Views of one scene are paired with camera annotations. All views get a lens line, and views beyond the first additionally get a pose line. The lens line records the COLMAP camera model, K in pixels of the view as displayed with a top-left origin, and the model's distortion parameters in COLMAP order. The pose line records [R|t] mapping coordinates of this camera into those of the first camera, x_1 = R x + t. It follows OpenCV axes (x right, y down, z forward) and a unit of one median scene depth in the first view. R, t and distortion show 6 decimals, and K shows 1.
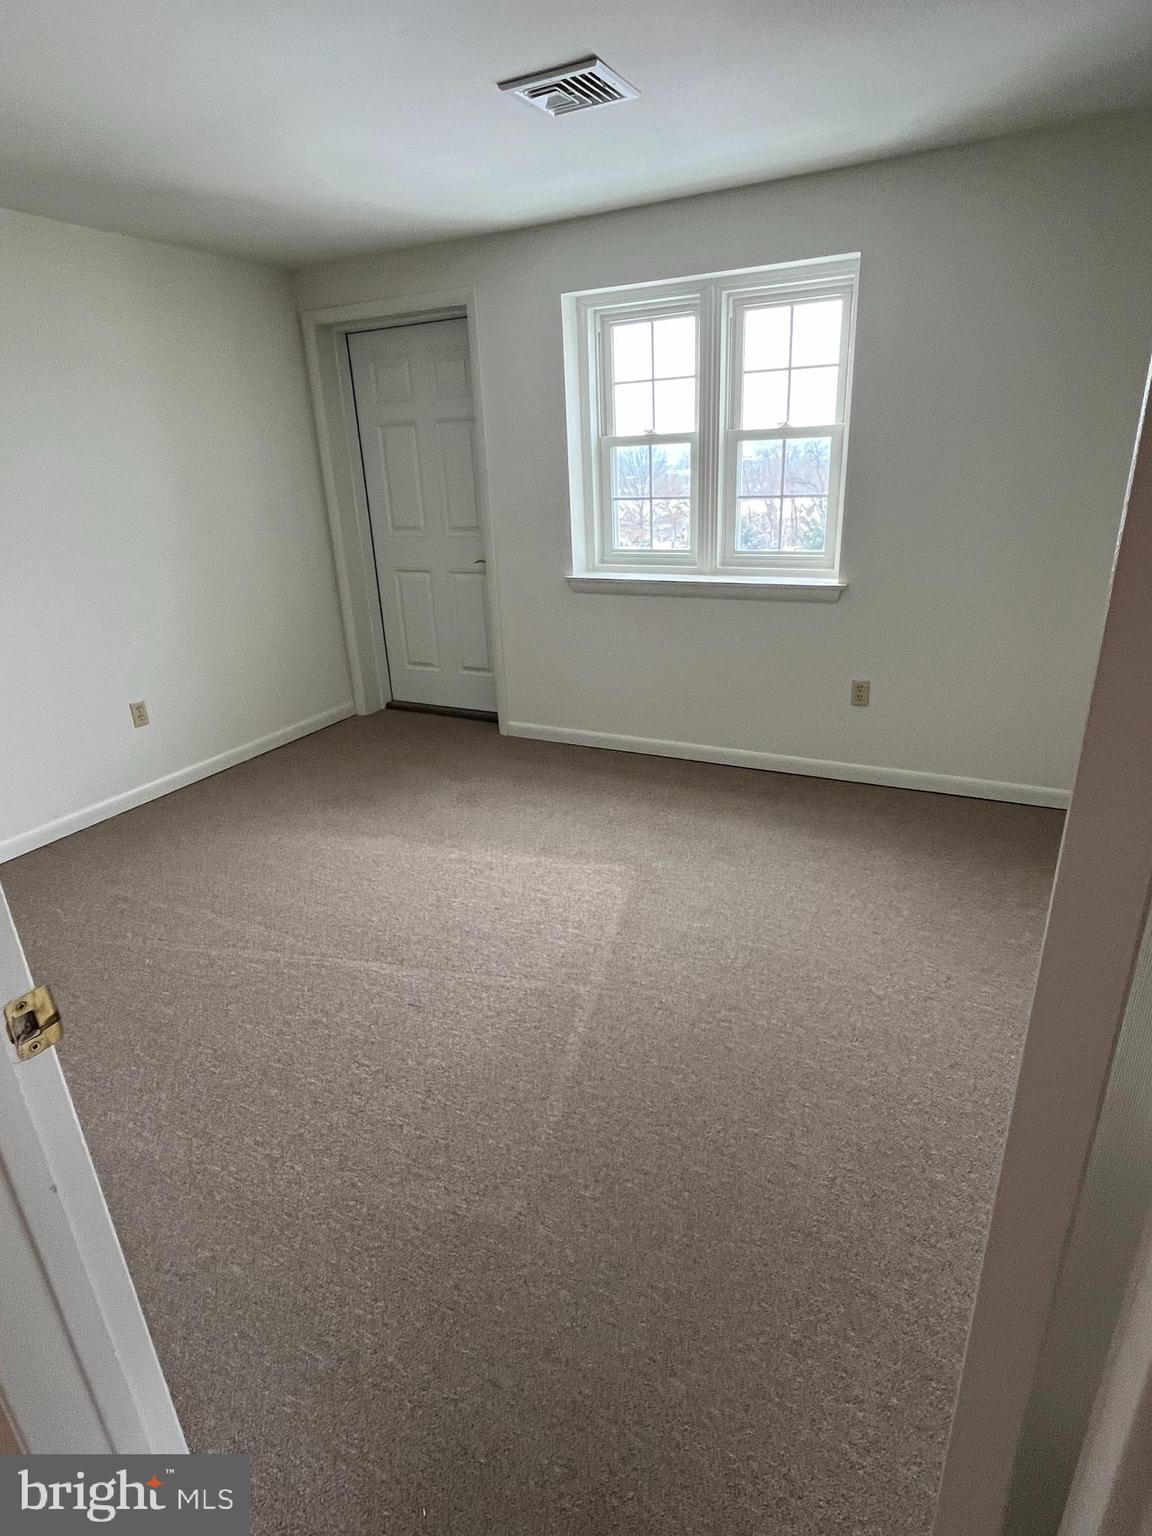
lens RADIAL K [[833.1, 0, 576.0], [0, 833.1, 768.0], [0, 0, 1]] dist [0.001618, -0.000037]
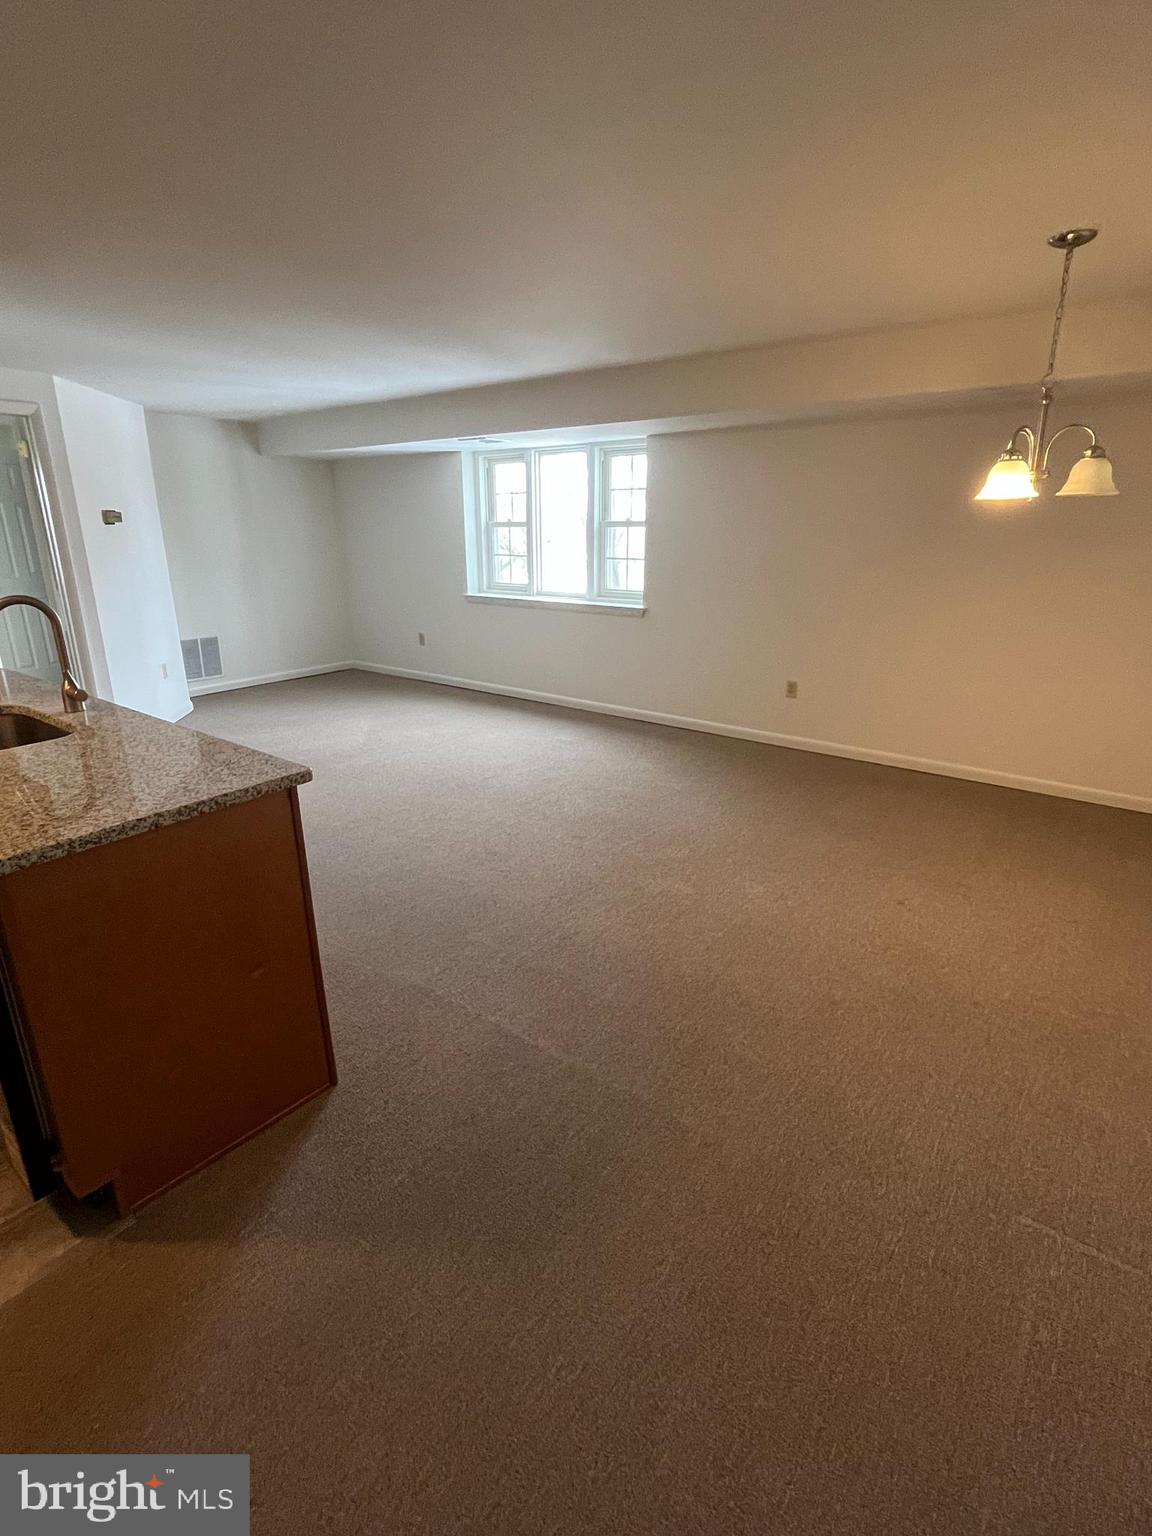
lens RADIAL K [[770.7, 0, 576.0], [0, 770.7, 768.0], [0, 0, 1]] dist [-0.000809, 0.001039]
pose [[0.980885, 0.095137, -0.169746, 0.561198], [-0.103142, 0.993903, -0.038965, 0.195139], [0.165004, 0.055729, 0.984717, -0.624967]]
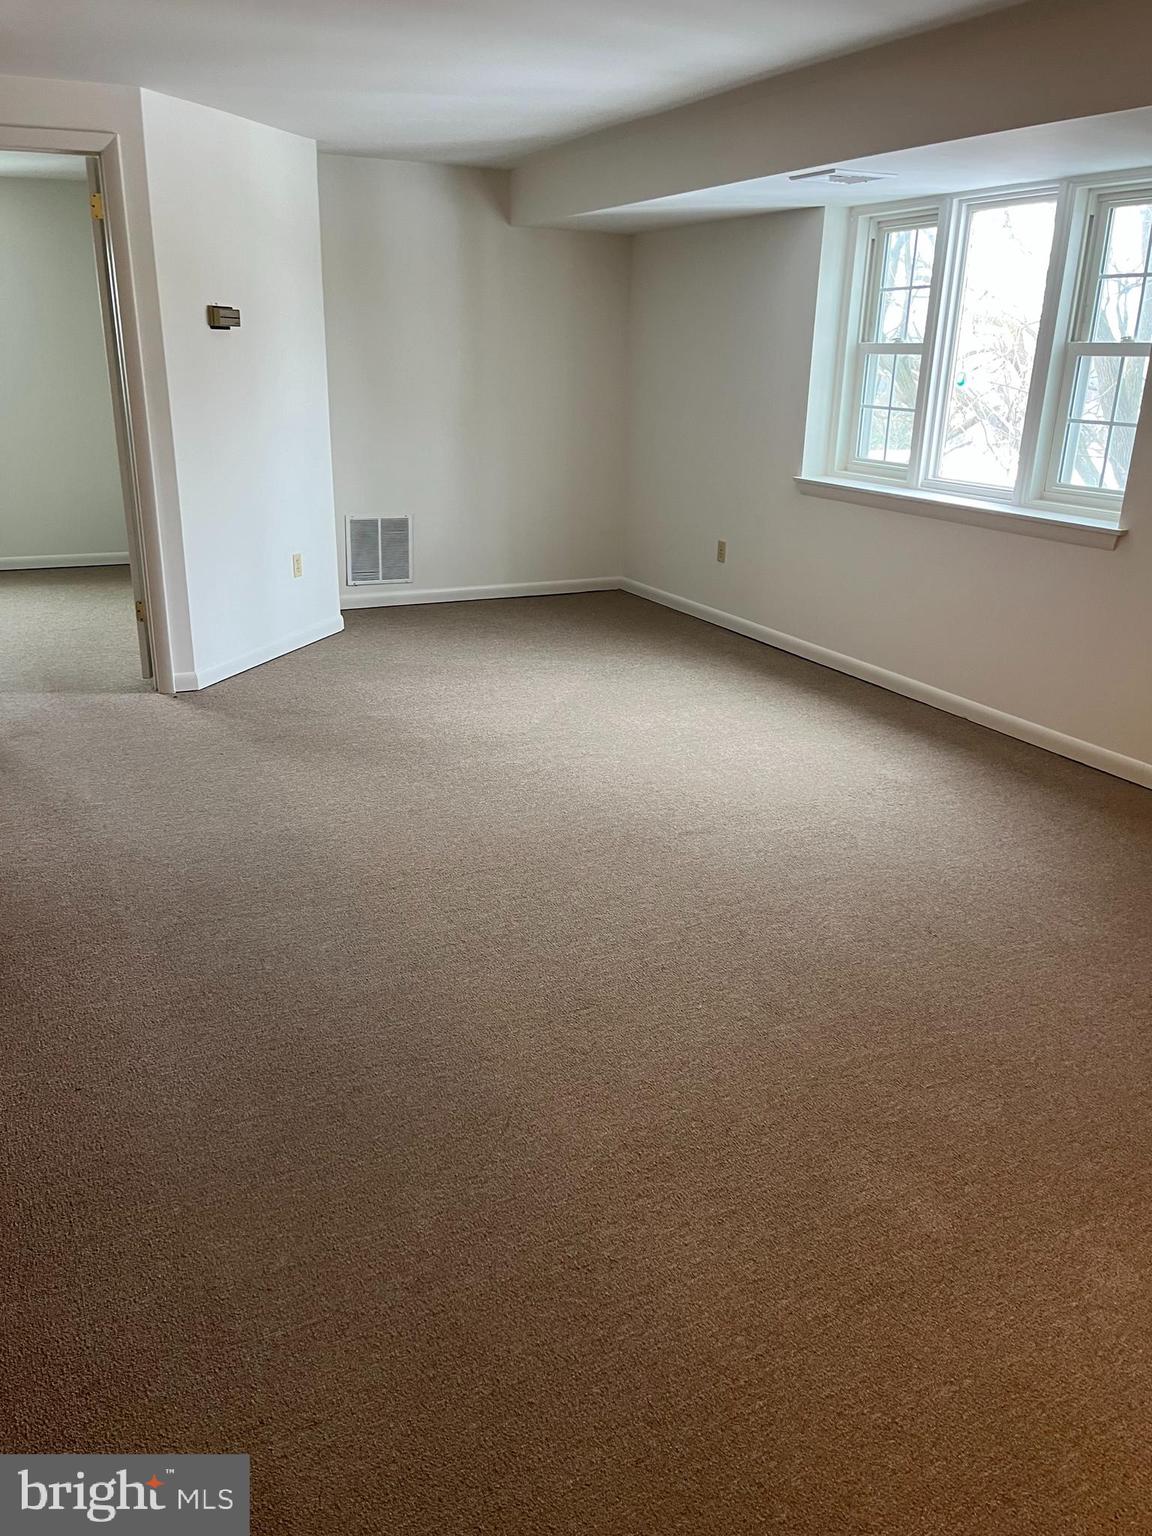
lens RADIAL K [[1202.5, 0, 576.0], [0, 1202.5, 768.0], [0, 0, 1]] dist [0.027416, -0.002999]
pose [[0.797676, 0.251697, -0.548053, 0.668469], [-0.264288, 0.962730, 0.057476, 0.096516], [0.542093, 0.098996, 0.834467, -0.330411]]
